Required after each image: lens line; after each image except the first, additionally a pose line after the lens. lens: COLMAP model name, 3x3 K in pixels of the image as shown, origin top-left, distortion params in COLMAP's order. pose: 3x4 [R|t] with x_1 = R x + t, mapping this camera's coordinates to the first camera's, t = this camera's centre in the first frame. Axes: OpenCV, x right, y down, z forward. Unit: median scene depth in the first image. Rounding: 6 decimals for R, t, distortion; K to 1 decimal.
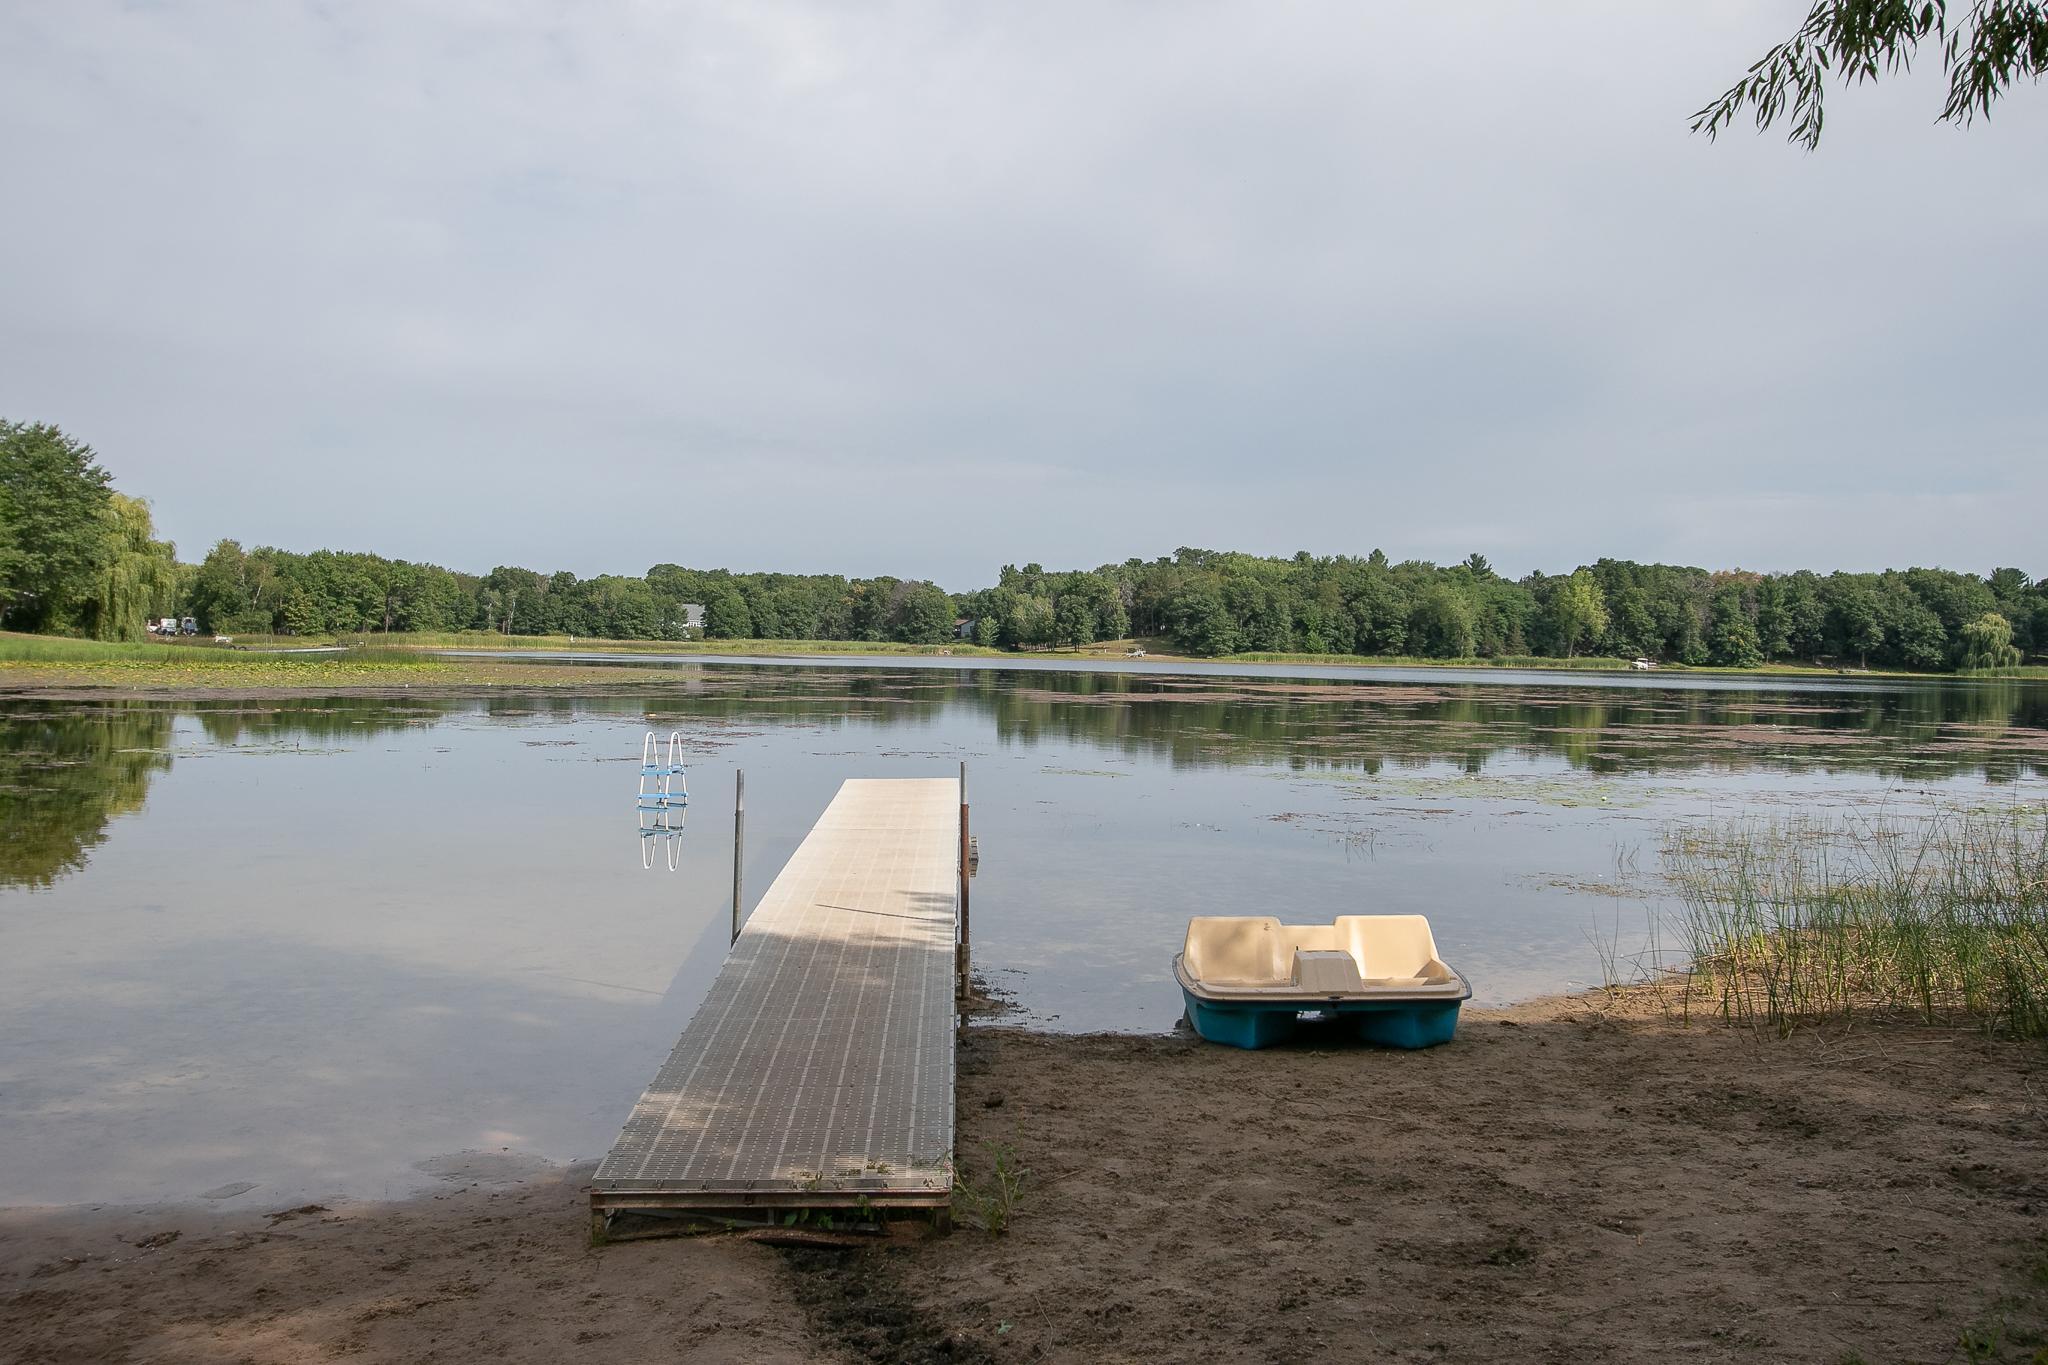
lens RADIAL K [[2008.2, 0, 1024.0], [0, 2008.2, 682.5], [0, 0, 1]] dist [-0.007336, 0.009185]
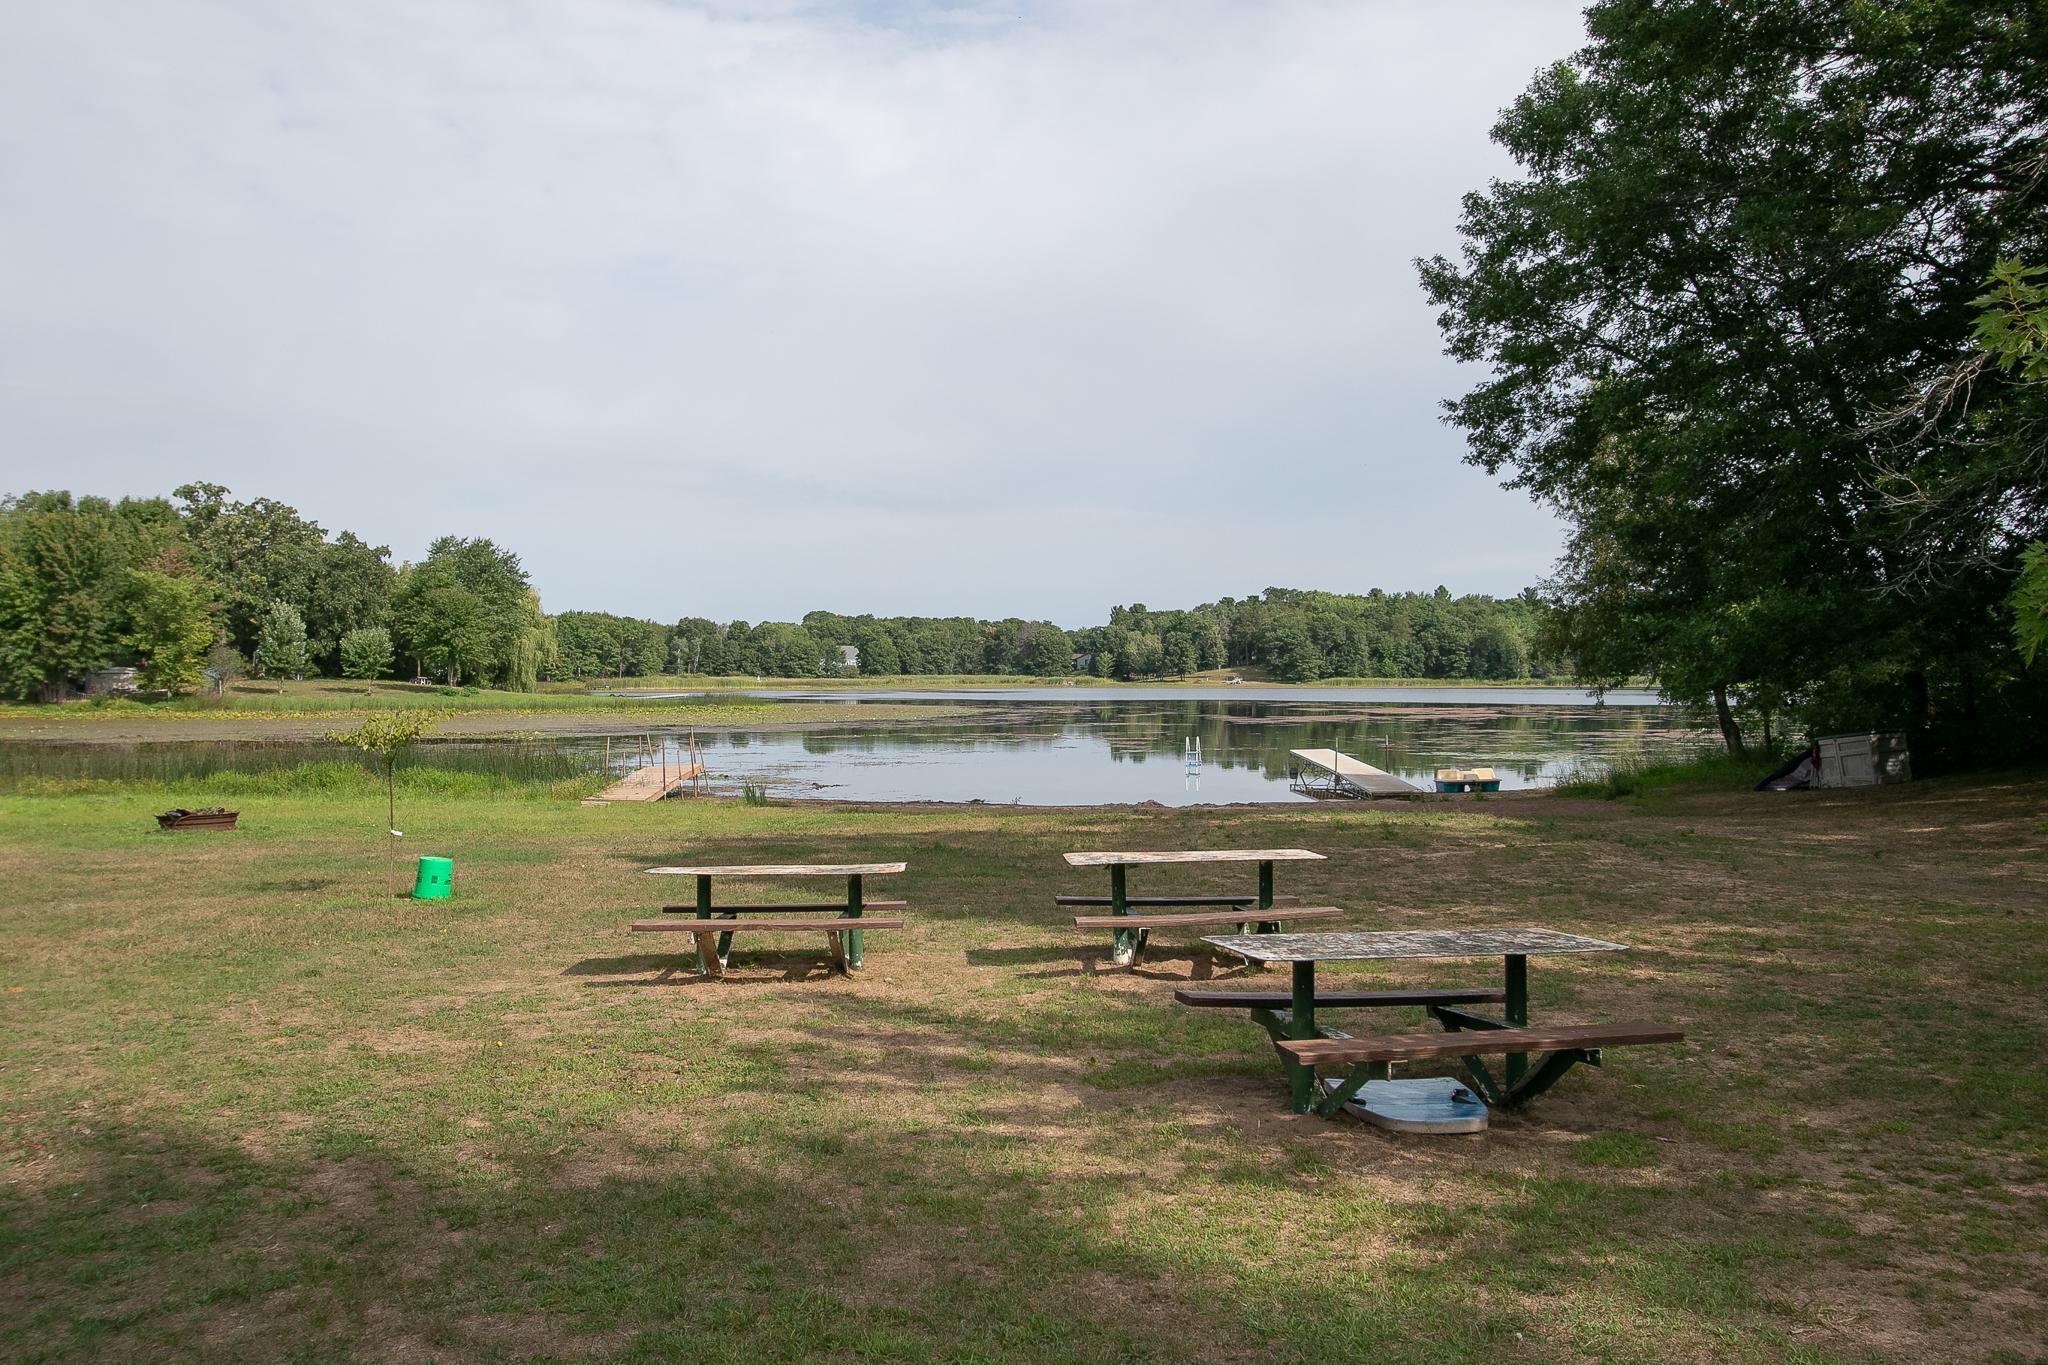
lens RADIAL K [[2008.2, 0, 1024.0], [0, 2008.2, 682.5], [0, 0, 1]] dist [-0.007336, 0.009185]
pose [[0.999395, -0.020231, -0.028307, -0.031585], [0.019889, 0.999726, -0.012325, -0.001725], [0.028548, 0.011754, 0.999523, -0.154188]]
